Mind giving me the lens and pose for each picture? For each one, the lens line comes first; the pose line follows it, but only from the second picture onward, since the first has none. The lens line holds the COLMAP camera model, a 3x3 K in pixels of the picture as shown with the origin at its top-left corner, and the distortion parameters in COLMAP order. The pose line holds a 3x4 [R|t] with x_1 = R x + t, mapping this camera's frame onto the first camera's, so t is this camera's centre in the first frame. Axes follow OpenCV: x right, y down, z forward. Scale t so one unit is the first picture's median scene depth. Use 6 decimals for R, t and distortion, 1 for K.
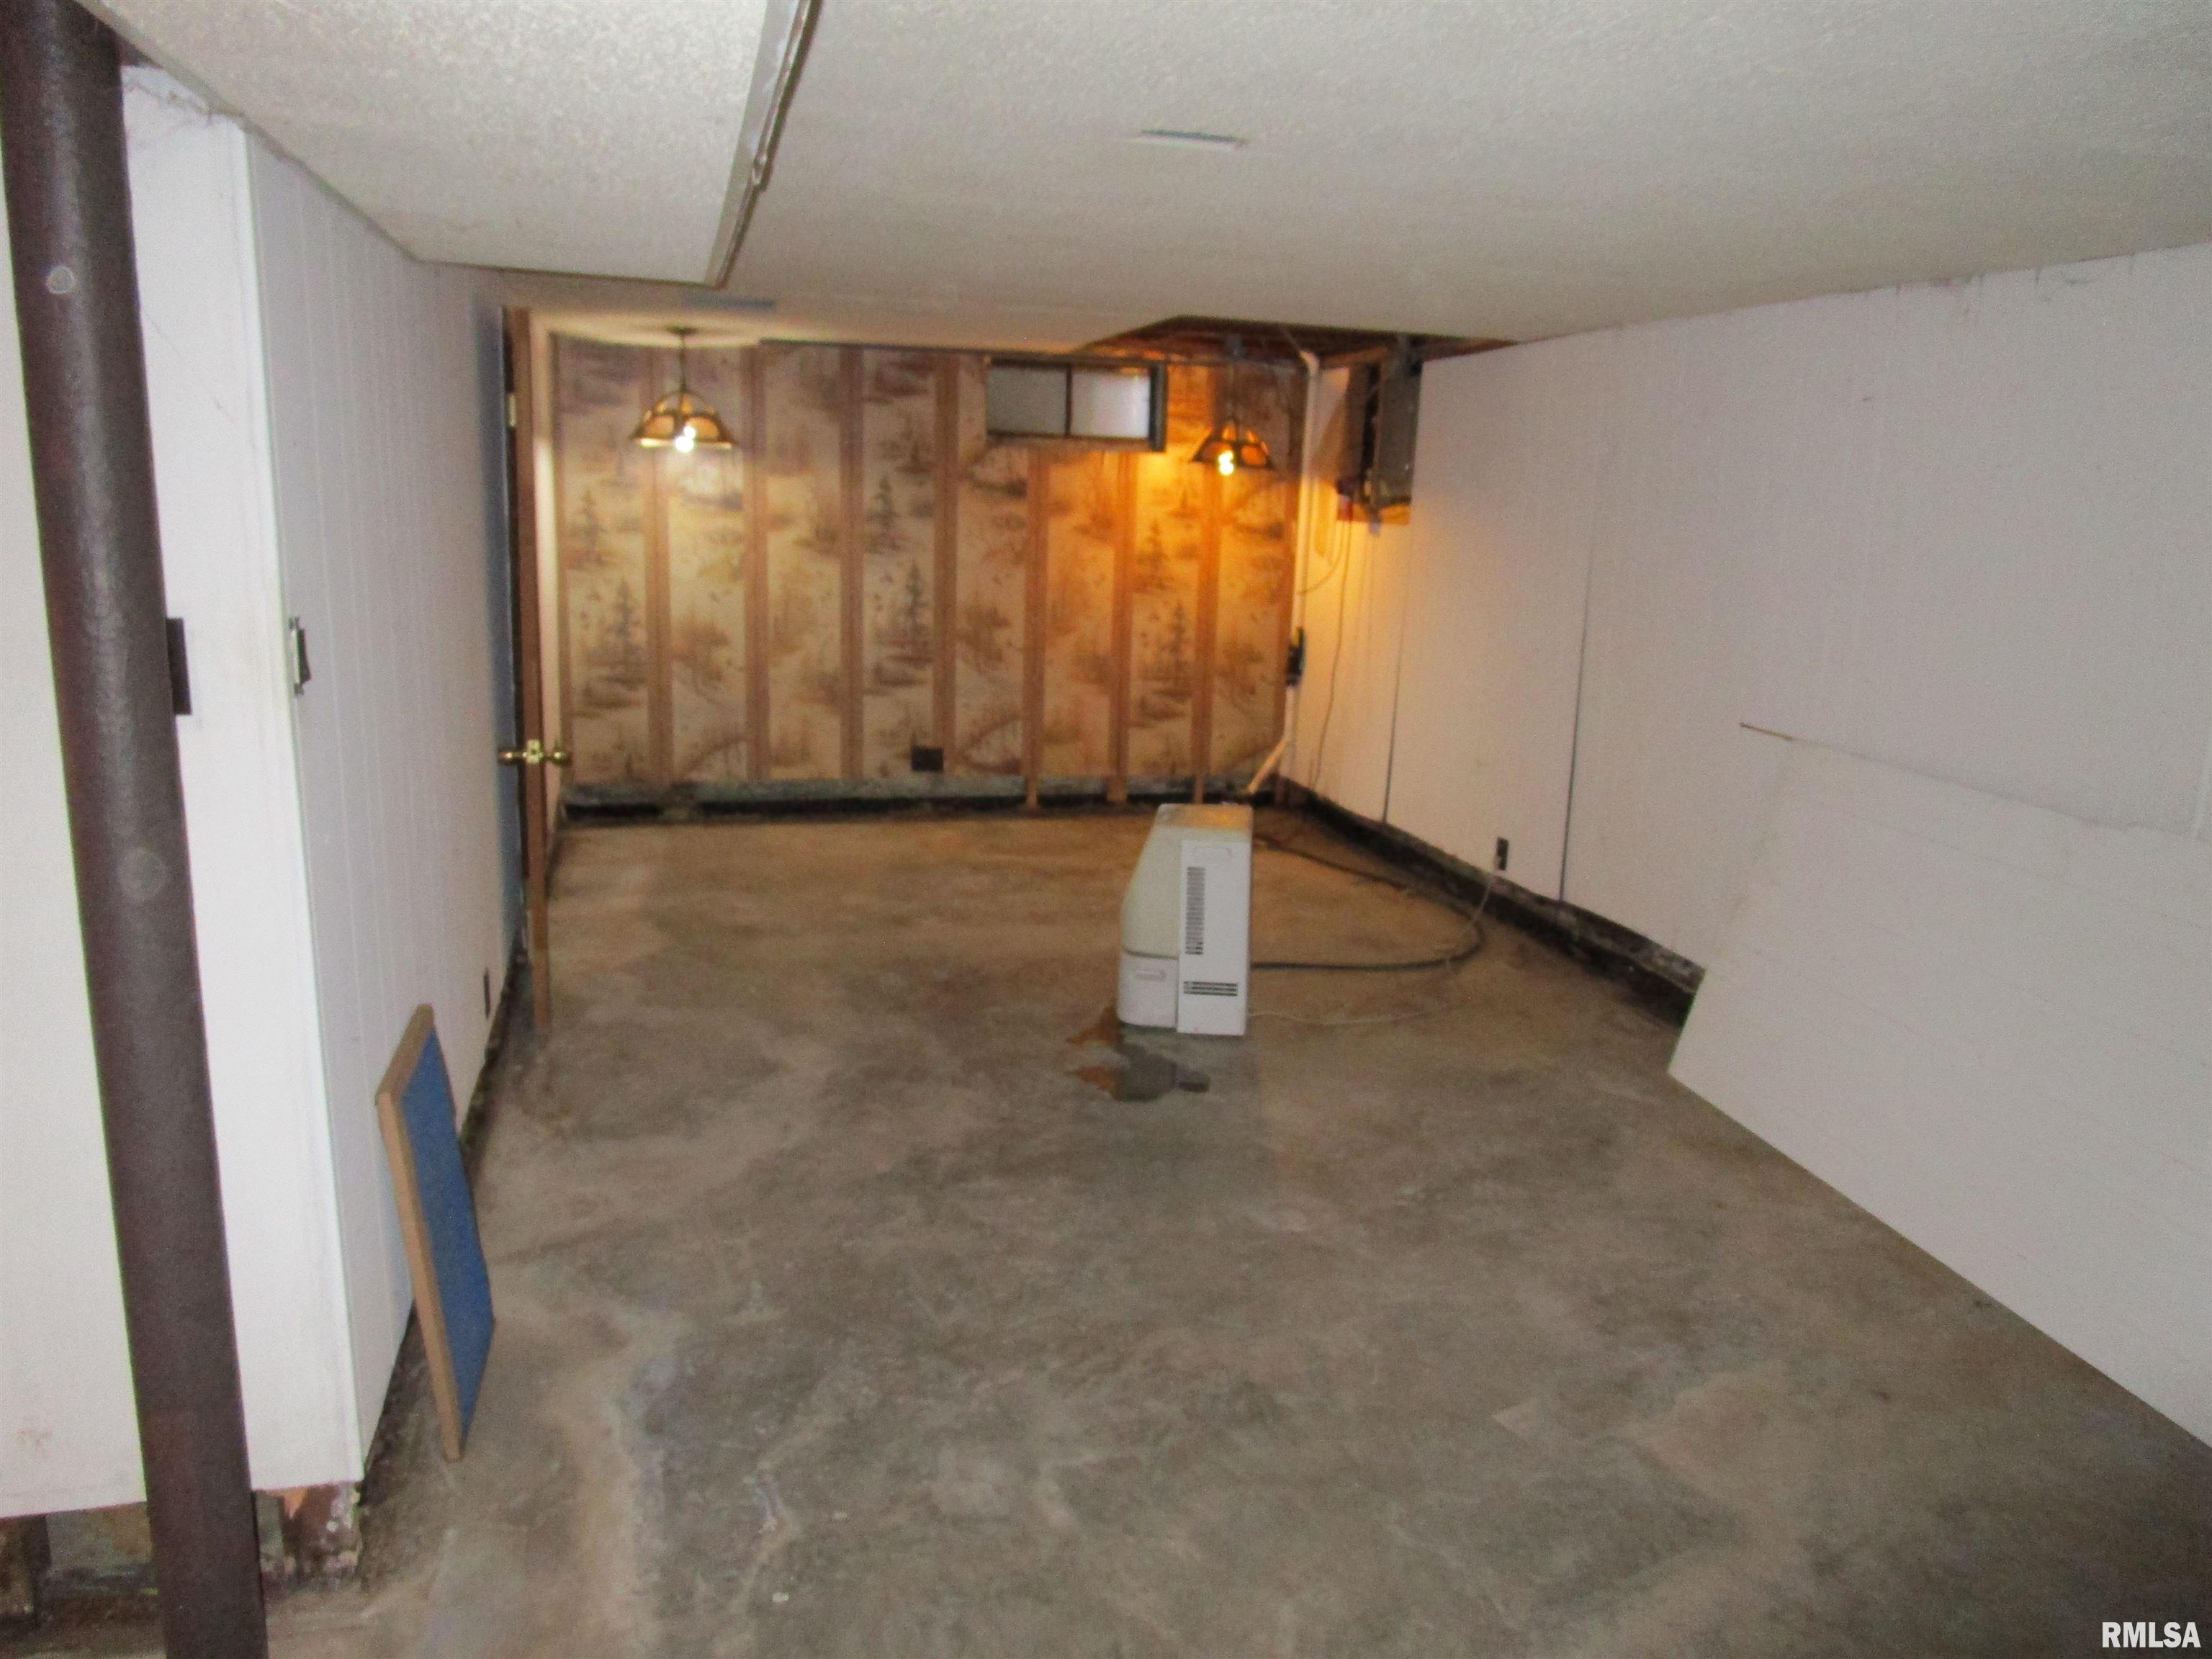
lens RADIAL K [[1603.9, 0, 1106.0], [0, 1603.9, 829.5], [0, 0, 1]] dist [-0.023339, -0.000083]
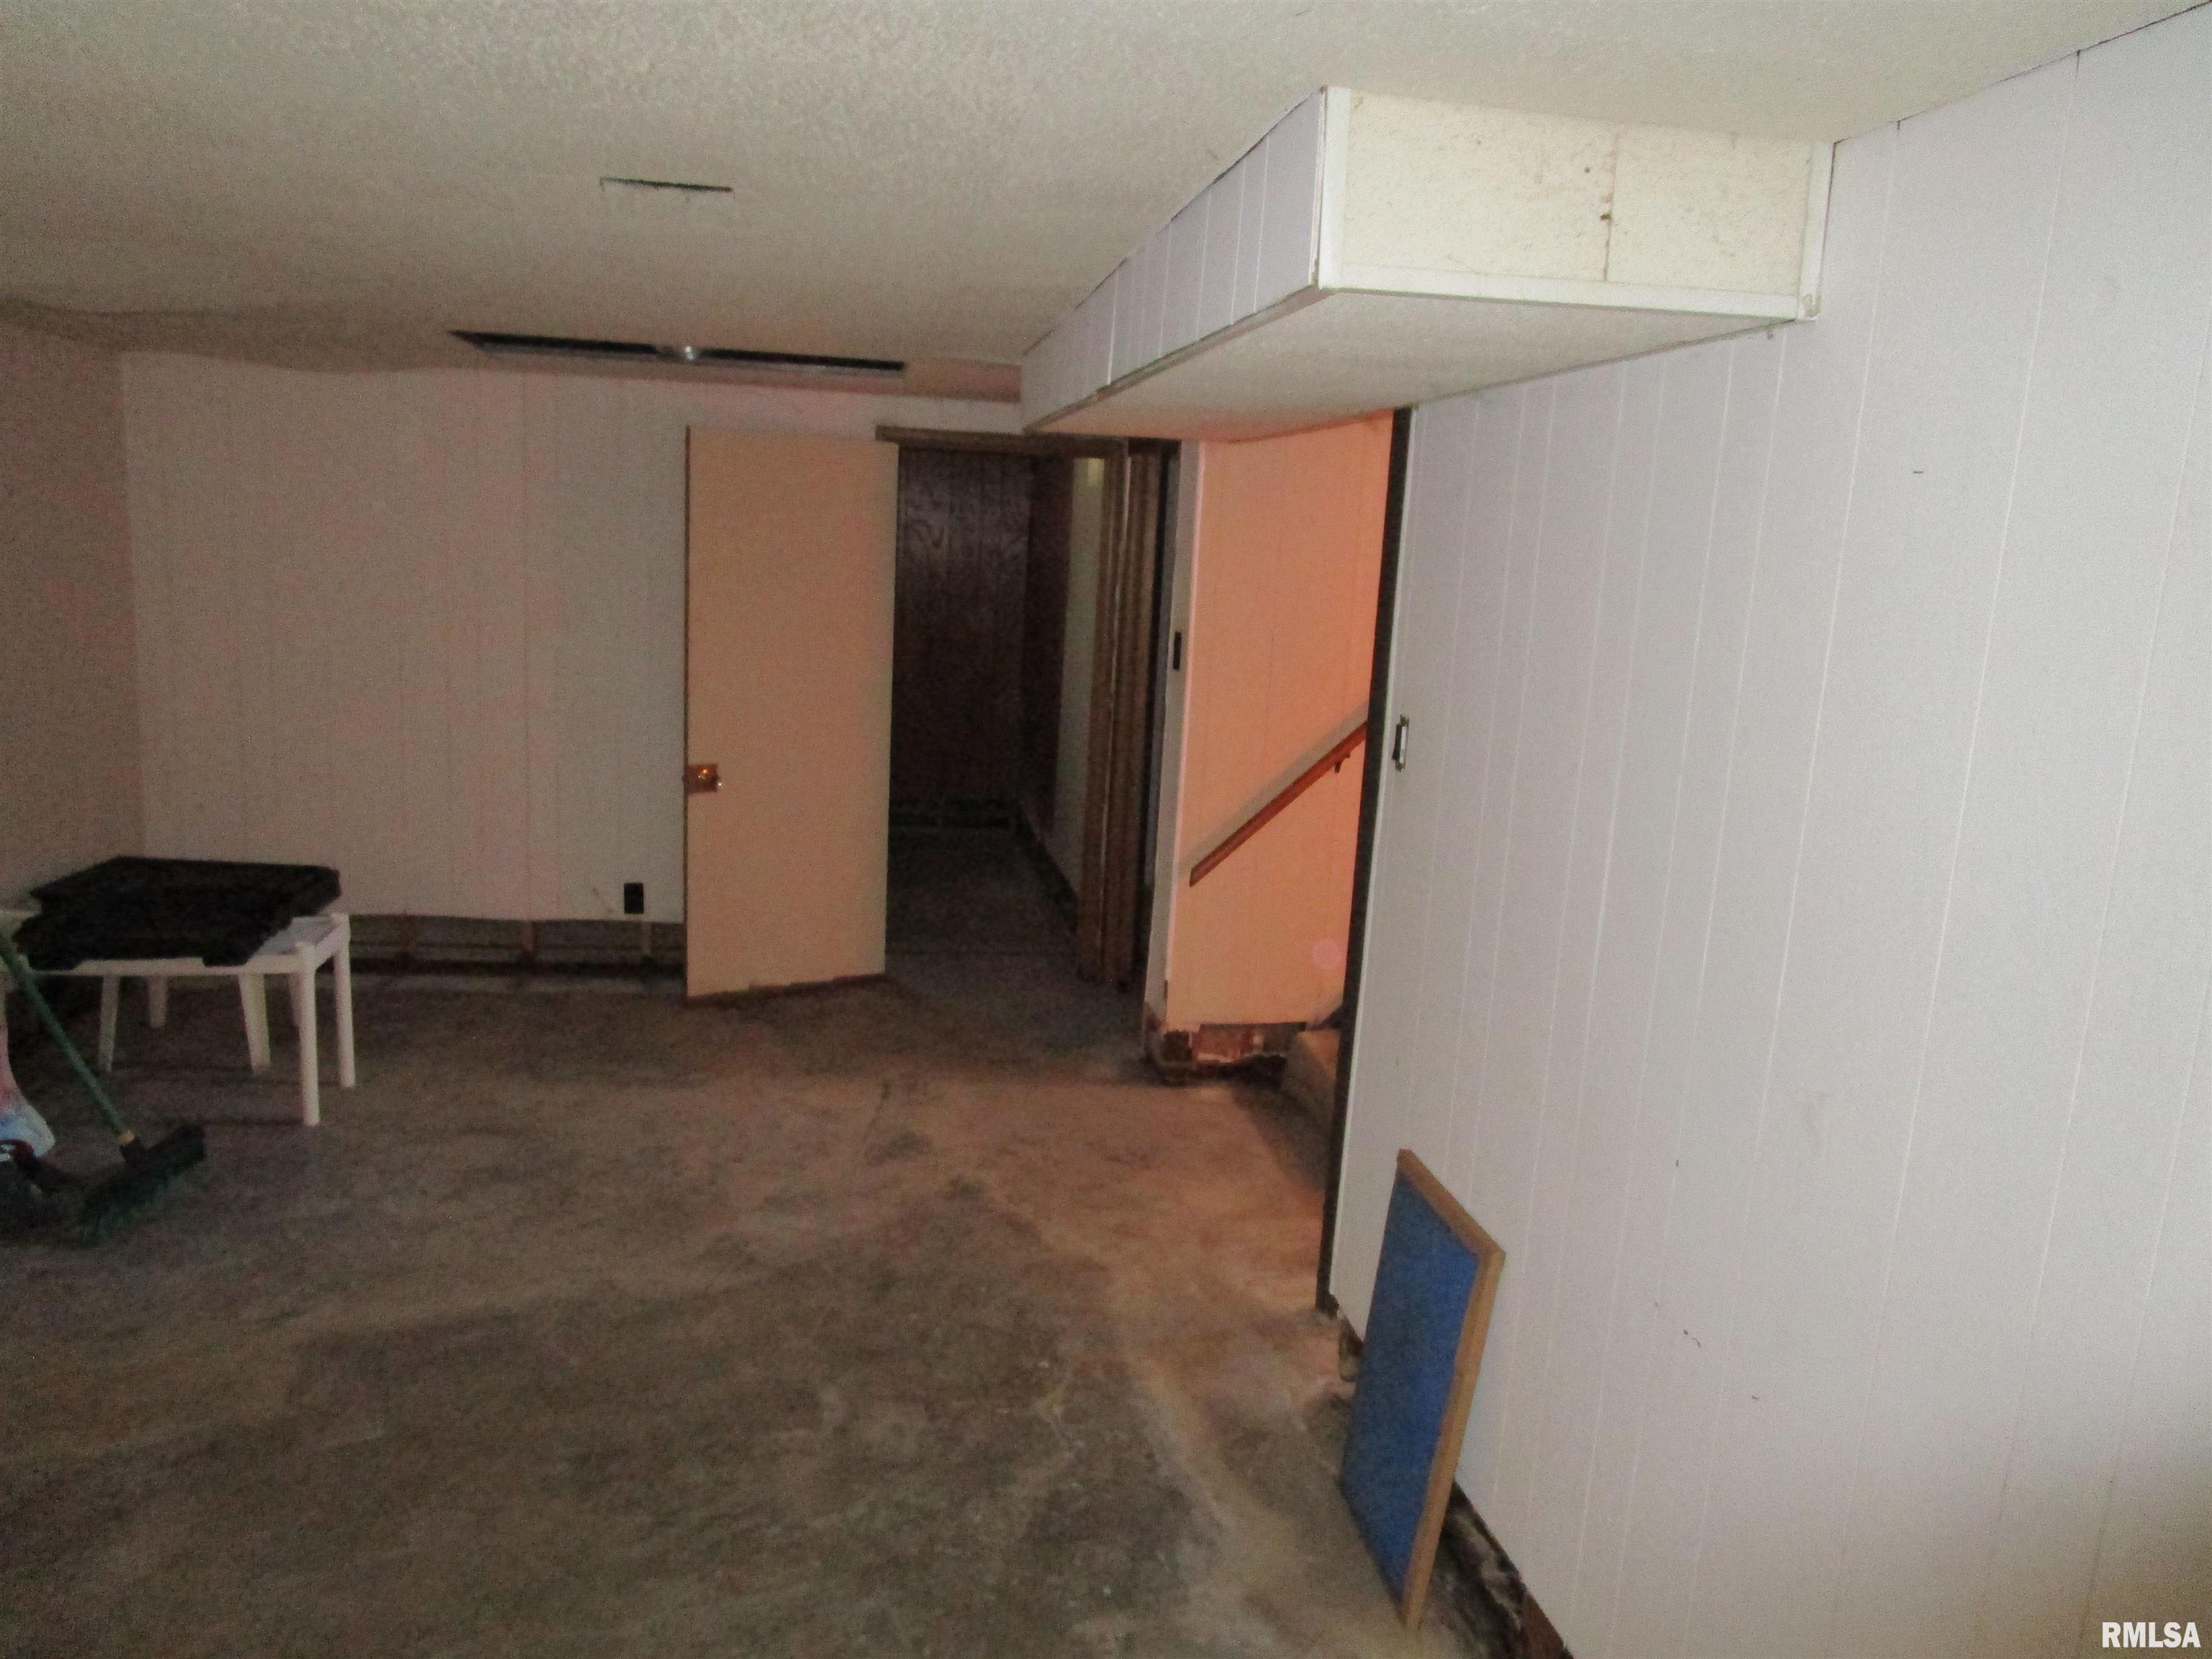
lens RADIAL K [[1603.9, 0, 1106.0], [0, 1603.9, 829.5], [0, 0, 1]] dist [-0.023339, -0.000083]
pose [[-0.991262, -0.106482, 0.077859, -0.277171], [-0.067964, 0.918139, 0.390387, -0.455106], [-0.113054, 0.381684, -0.917353, 1.844826]]
